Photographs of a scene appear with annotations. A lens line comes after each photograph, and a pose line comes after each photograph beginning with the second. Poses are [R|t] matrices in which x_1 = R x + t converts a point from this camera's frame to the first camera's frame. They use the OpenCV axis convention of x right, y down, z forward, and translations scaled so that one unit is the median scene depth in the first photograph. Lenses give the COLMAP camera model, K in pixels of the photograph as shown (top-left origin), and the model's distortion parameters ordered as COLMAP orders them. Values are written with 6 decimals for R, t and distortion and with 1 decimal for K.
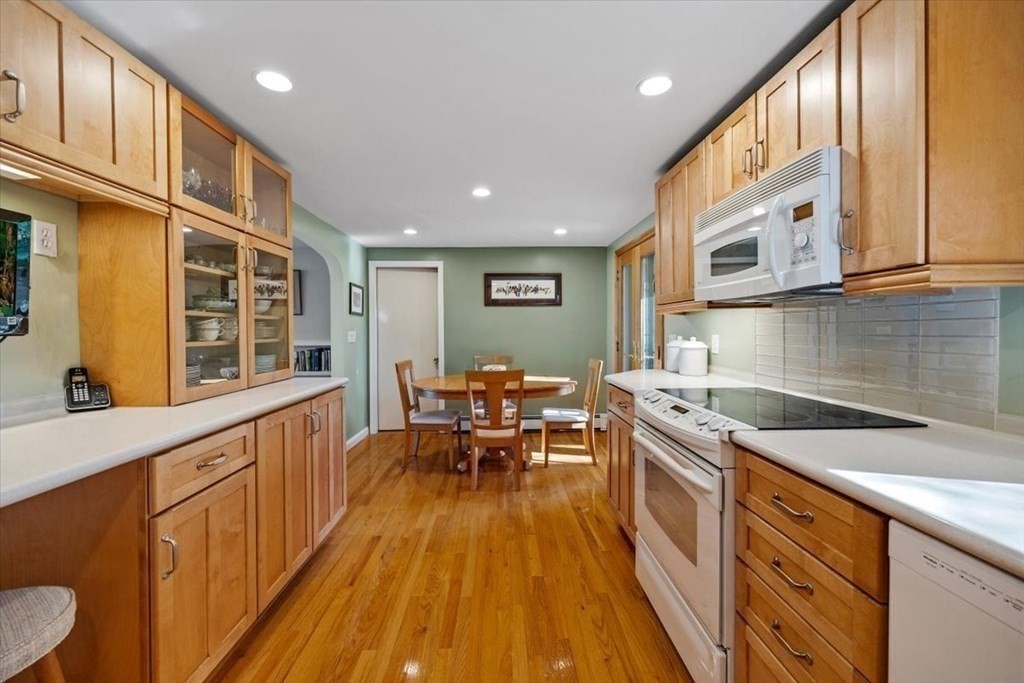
lens RADIAL K [[412.0, 0, 506.5], [0, 412.0, 335.9], [0, 0, 1]] dist [-0.009931, -0.000075]
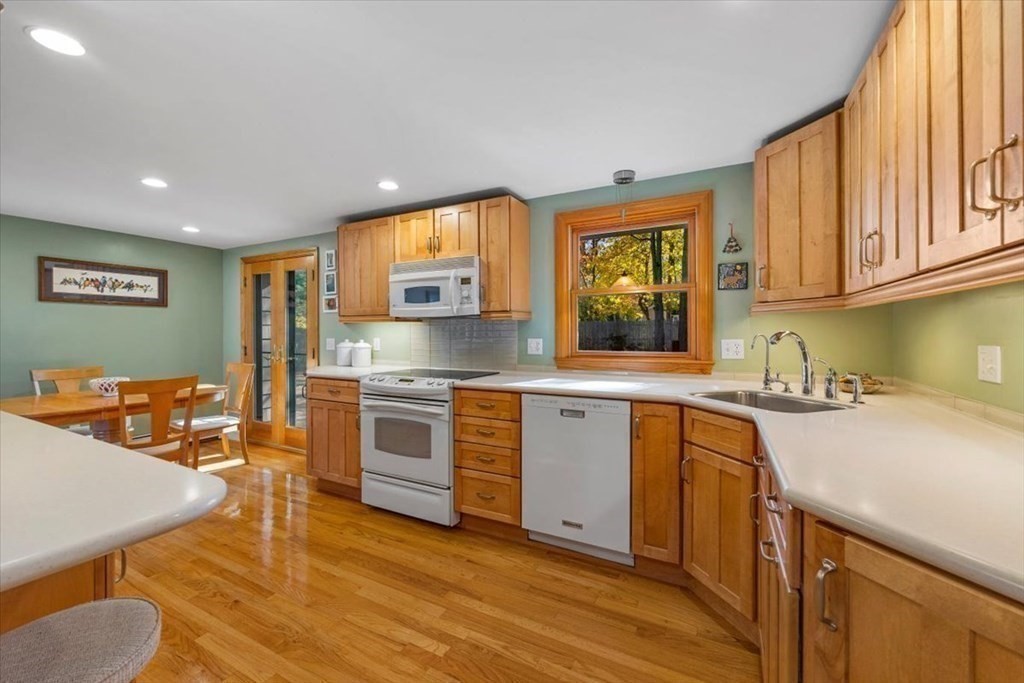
lens RADIAL K [[412.0, 0, 520.5], [0, 412.0, 337.5], [0, 0, 1]] dist [-0.009931, -0.000075]
pose [[0.467645, -0.005061, 0.883902, -0.376303], [0.011938, 0.999929, -0.000590, 0.001873], [-0.883836, 0.010828, 0.467672, -0.100241]]
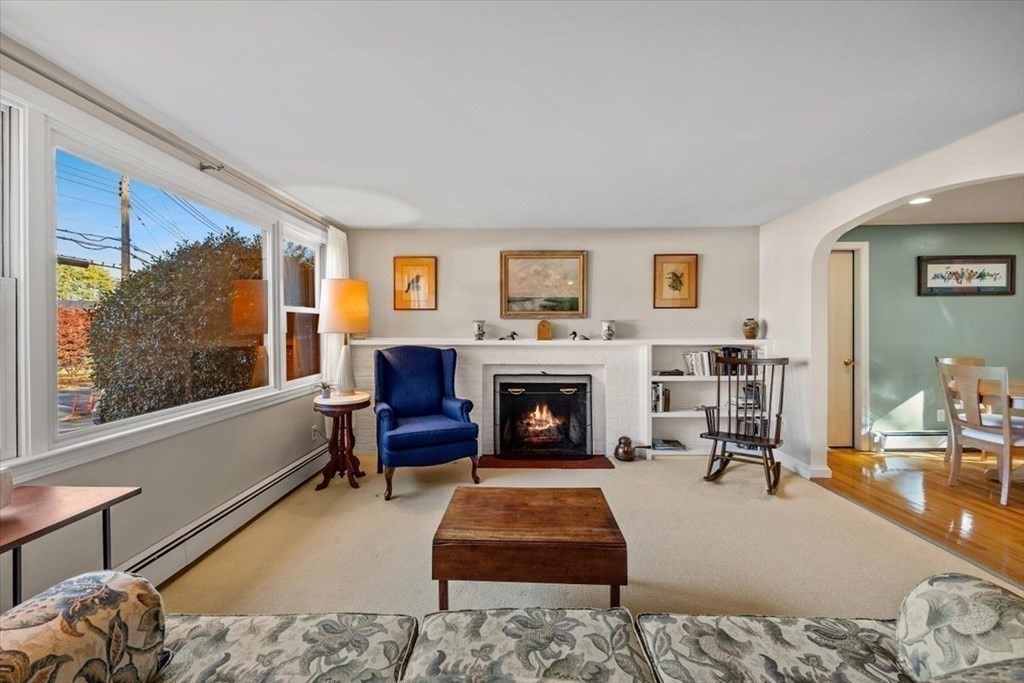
lens RADIAL K [[412.0, 0, 502.2], [0, 412.0, 325.6], [0, 0, 1]] dist [-0.009931, -0.000075]
pose [[0.998933, -0.005365, -0.045870, -1.083296], [0.003922, 0.999496, -0.031502, 0.008317], [0.046016, 0.031288, 0.998451, 0.224265]]
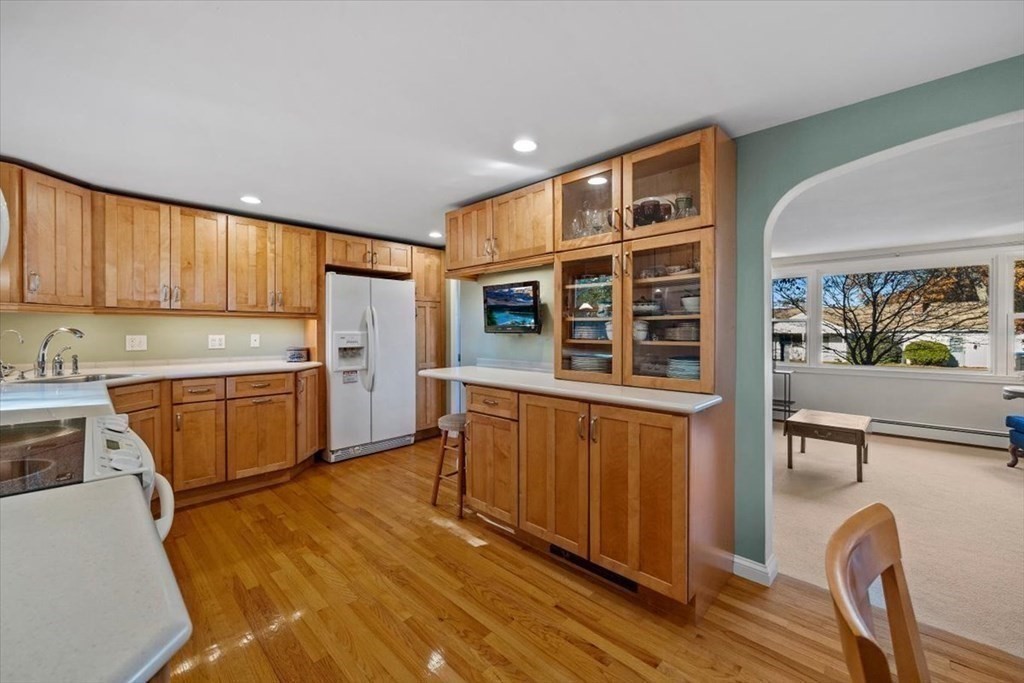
lens RADIAL K [[412.0, 0, 519.1], [0, 412.0, 332.9], [0, 0, 1]] dist [-0.009931, -0.000075]
pose [[-0.706615, 0.002247, -0.707594, 0.177574], [-0.011820, 0.999818, 0.014978, -0.011805], [0.707499, 0.018947, -0.706460, 0.850263]]
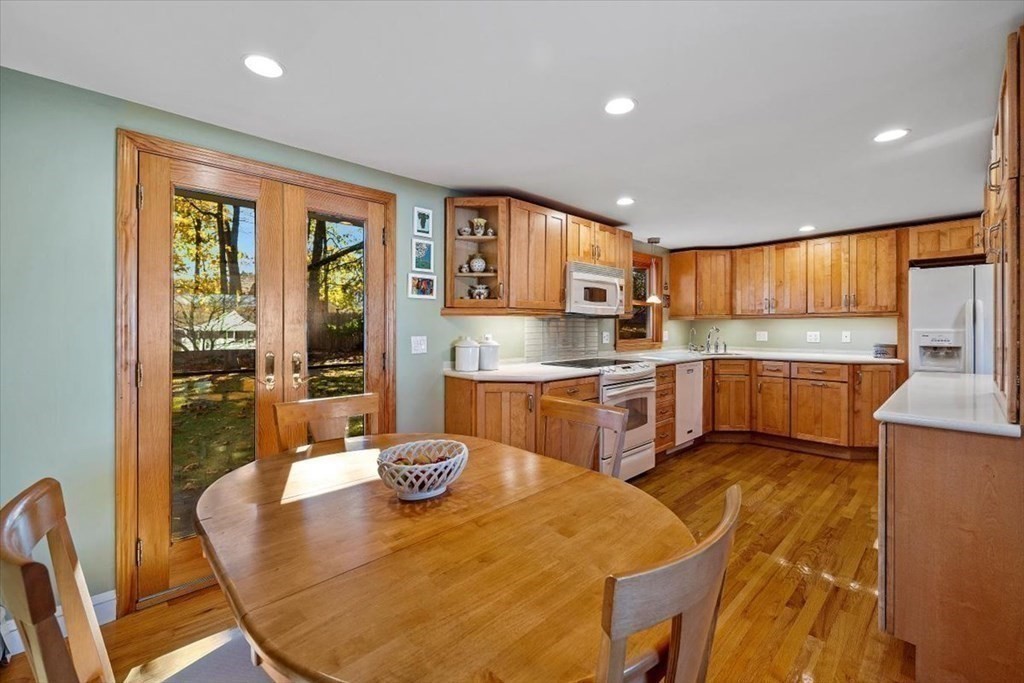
lens RADIAL K [[412.0, 0, 507.9], [0, 412.0, 328.5], [0, 0, 1]] dist [-0.009931, -0.000075]
pose [[-0.671219, 0.002253, 0.741256, -0.306568], [0.015863, 0.999810, 0.011325, -0.022614], [-0.741090, 0.019360, -0.671127, 1.201212]]
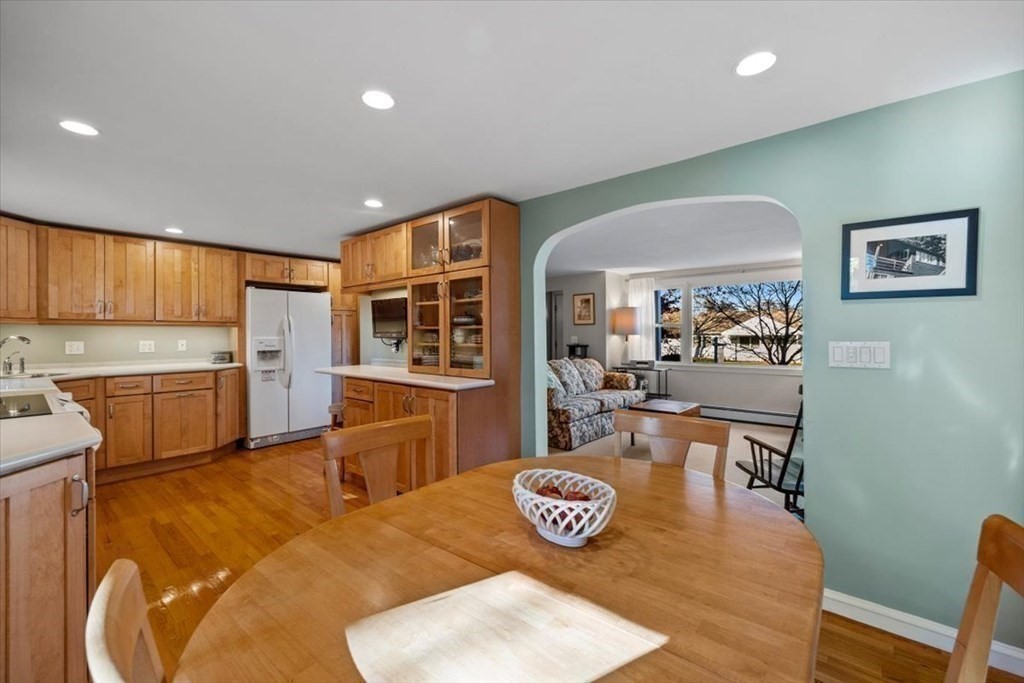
lens RADIAL K [[412.0, 0, 513.4], [0, 412.0, 333.7], [0, 0, 1]] dist [-0.009931, -0.000075]
pose [[-0.653840, 0.001276, -0.756632, 0.192518], [-0.007279, 0.999942, 0.007976, -0.020625], [0.756598, 0.010722, -0.653793, 1.183409]]
